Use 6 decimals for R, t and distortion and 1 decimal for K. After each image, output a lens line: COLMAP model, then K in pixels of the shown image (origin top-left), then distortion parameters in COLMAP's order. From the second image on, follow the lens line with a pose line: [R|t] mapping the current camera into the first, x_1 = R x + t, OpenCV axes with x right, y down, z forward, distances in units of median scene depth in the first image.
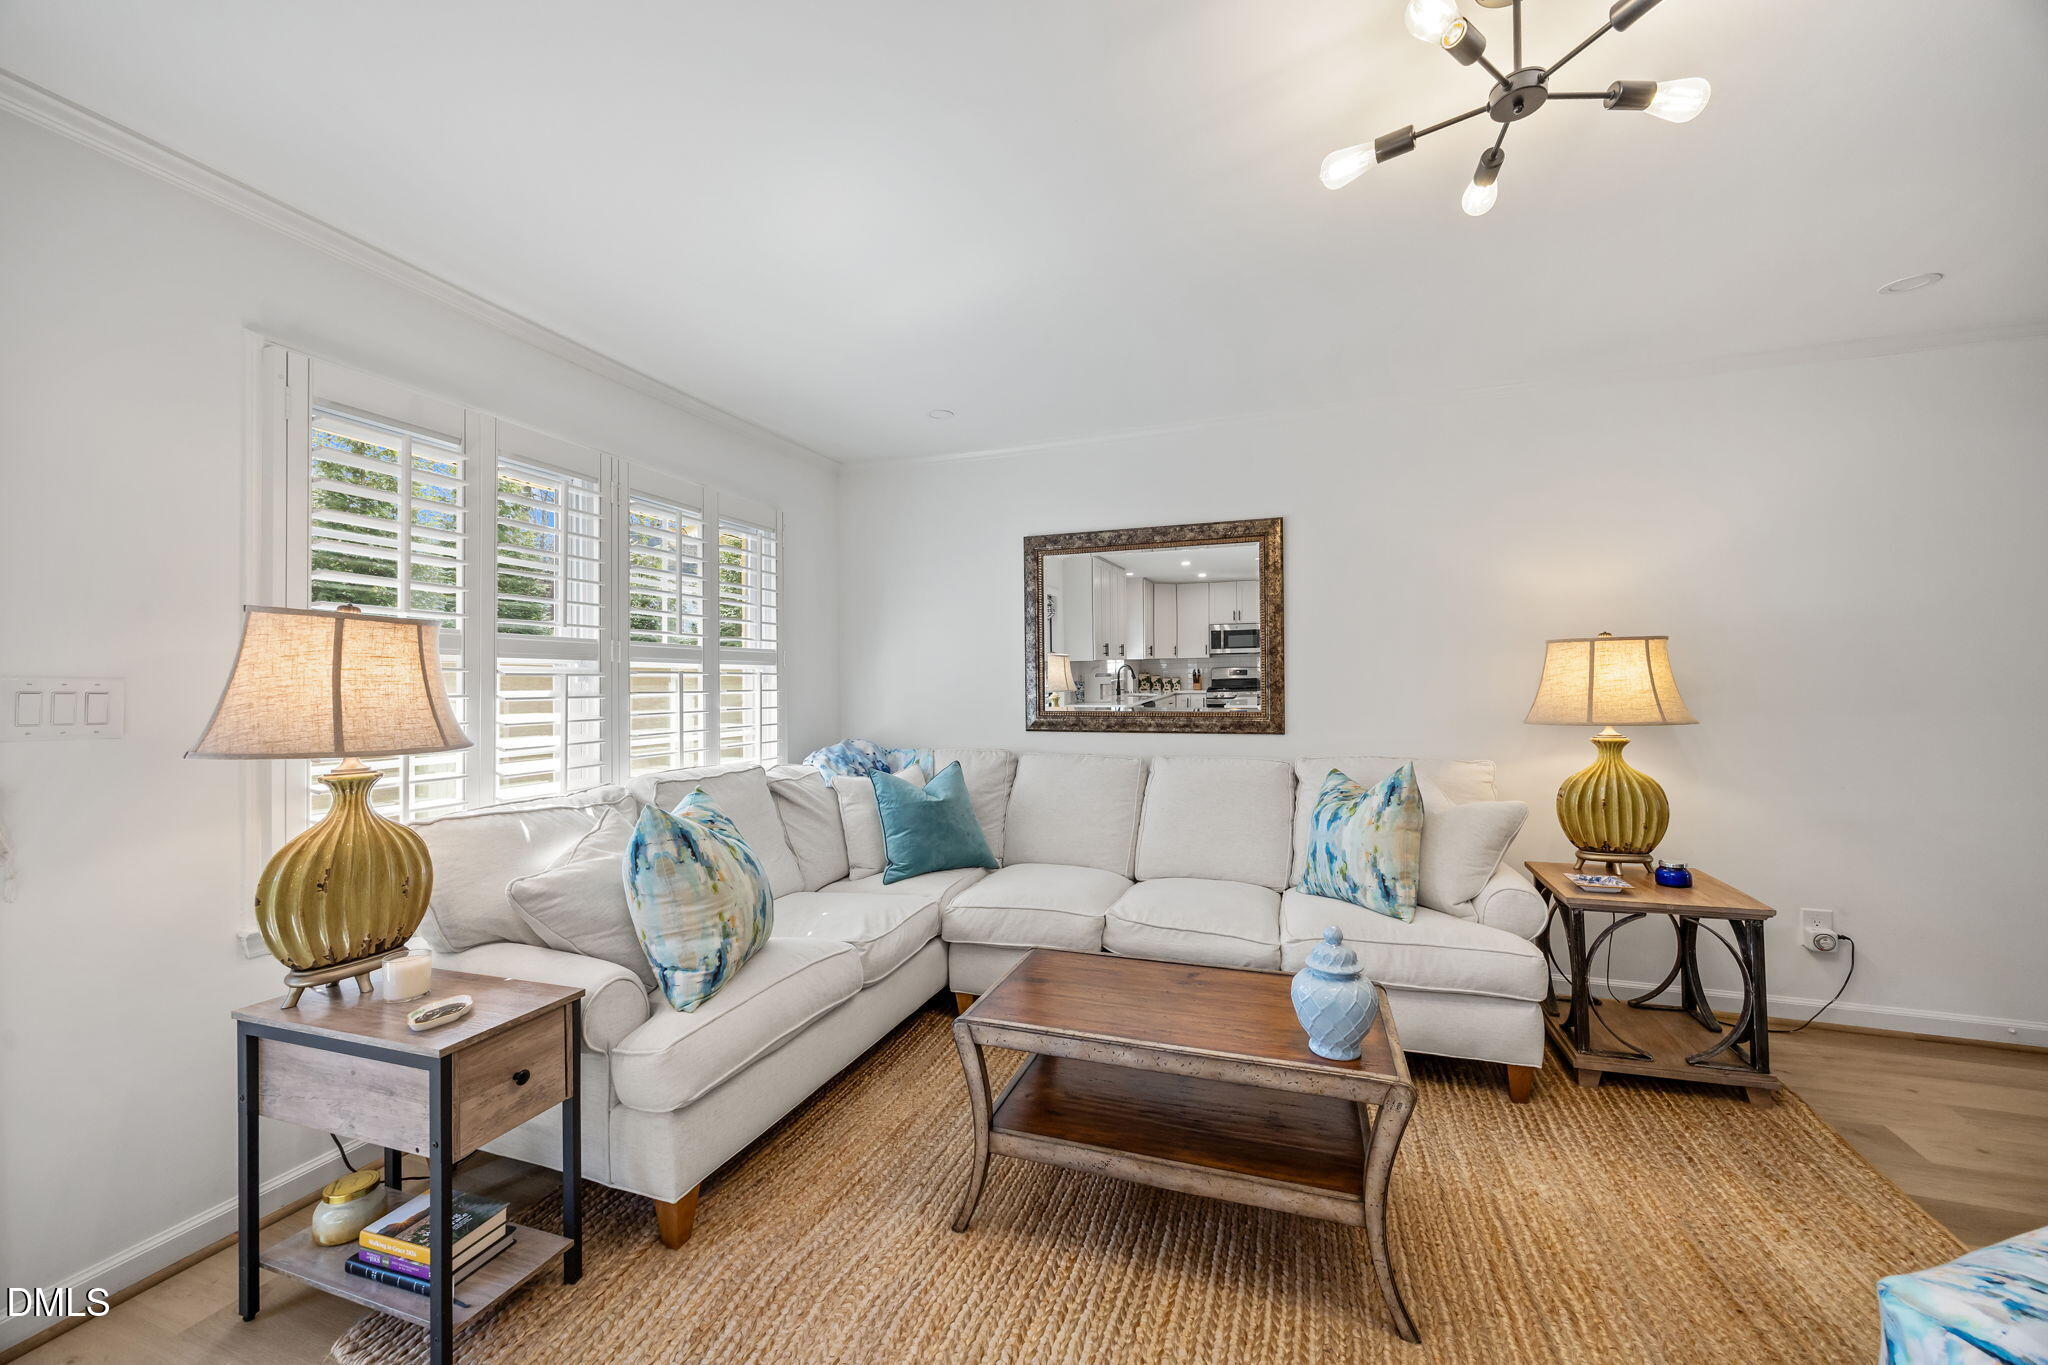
lens RADIAL K [[778.4, 0, 1024.0], [0, 778.4, 682.5], [0, 0, 1]] dist [-0.001404, 0.000093]
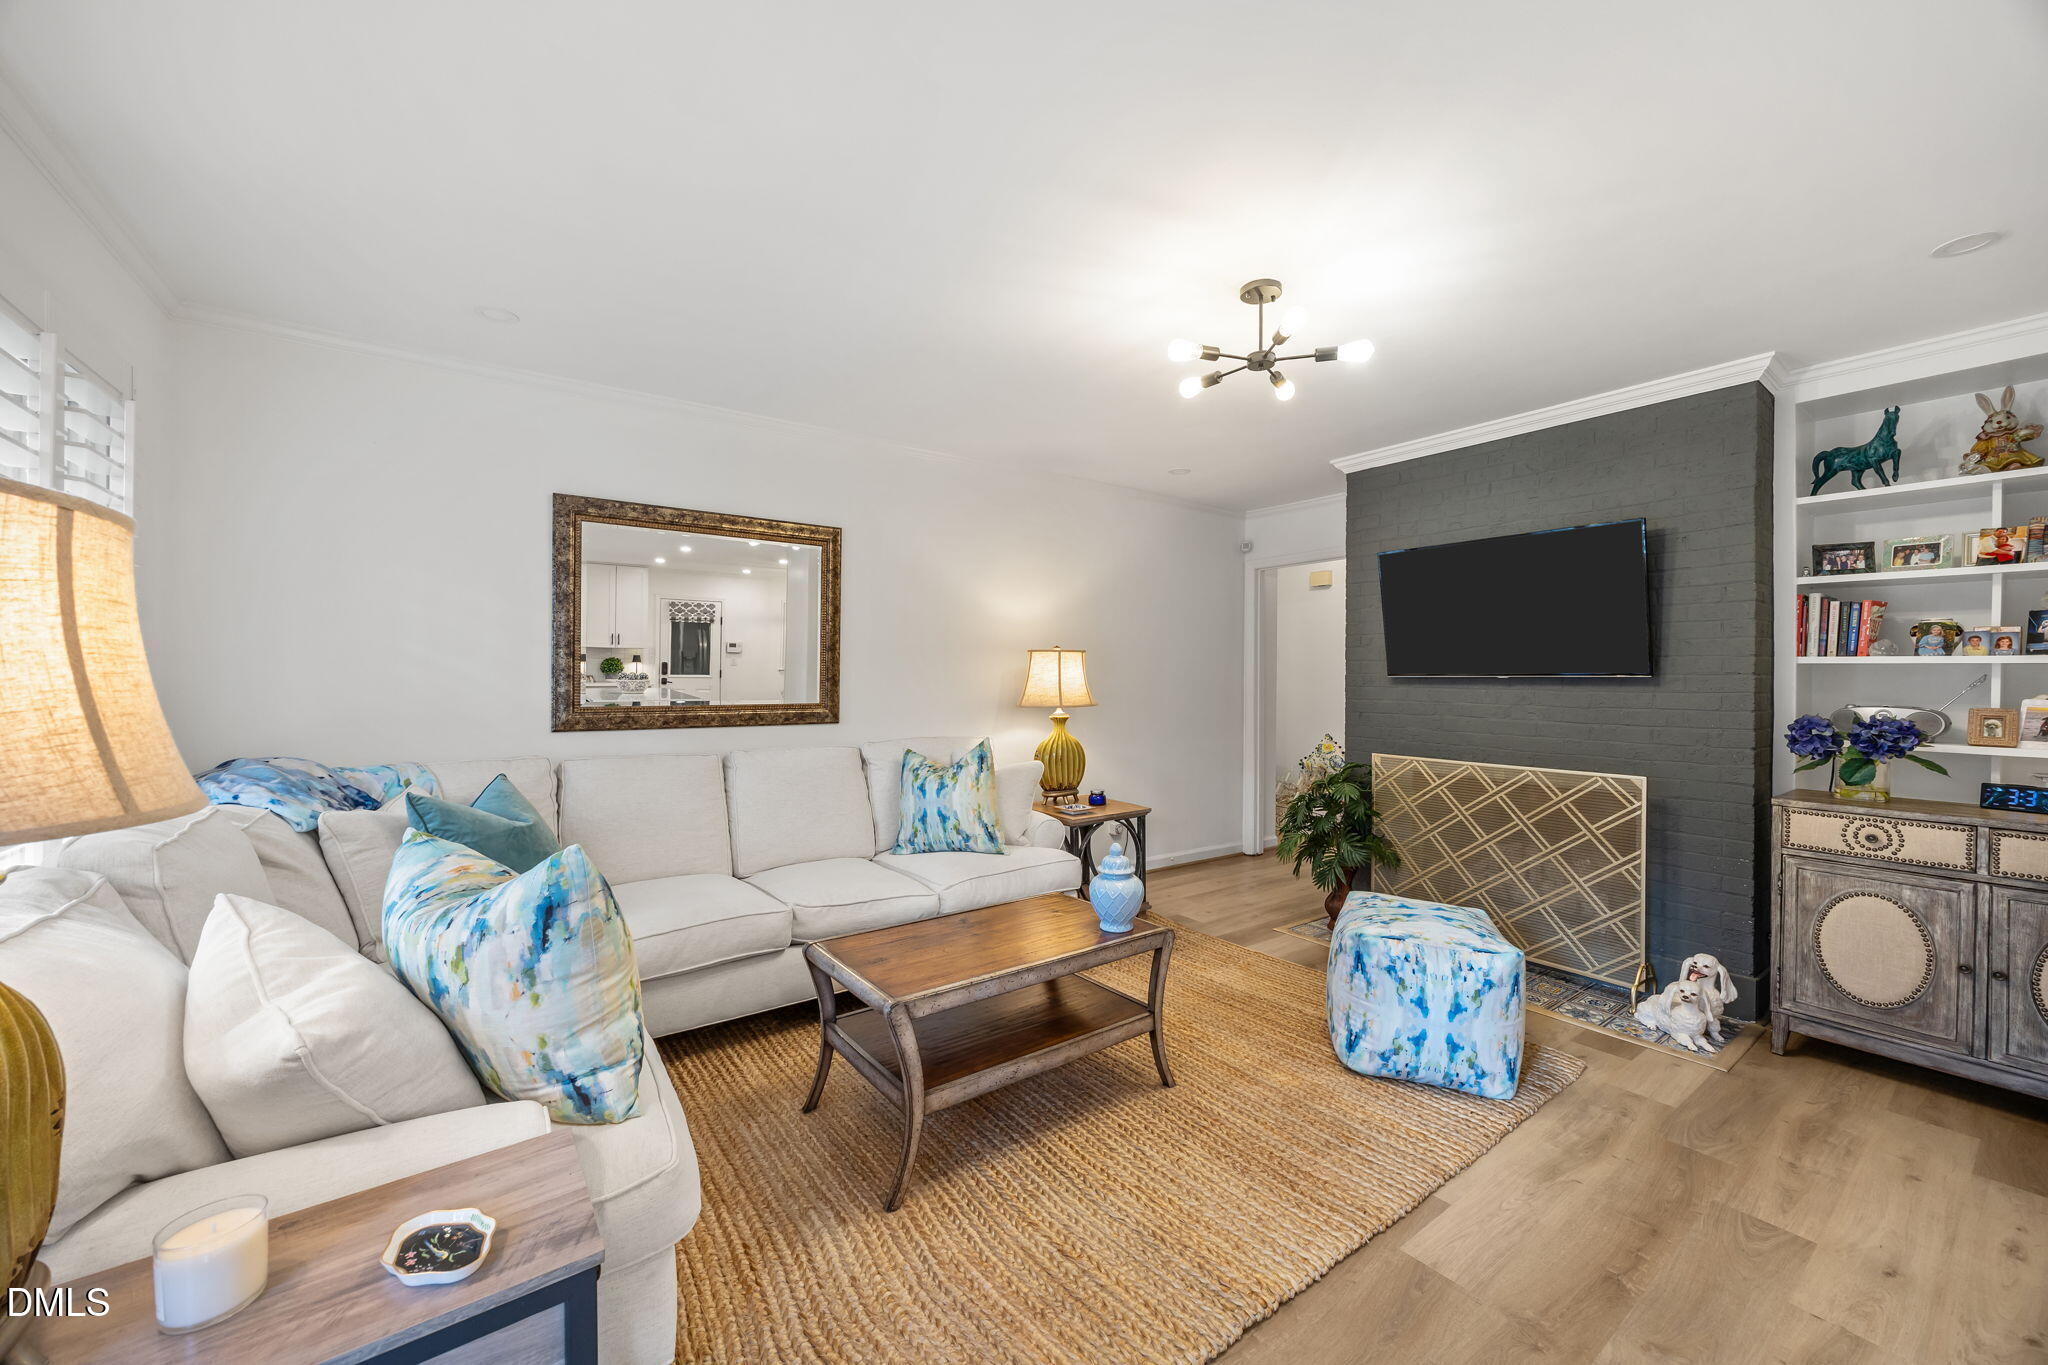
lens RADIAL K [[778.4, 0, 1024.0], [0, 778.4, 682.5], [0, 0, 1]] dist [-0.001404, 0.000093]
pose [[0.569326, 0.005789, 0.822092, -0.557071], [-0.012694, 0.999918, 0.001750, 0.004081], [-0.822014, -0.011432, 0.569353, 0.189542]]
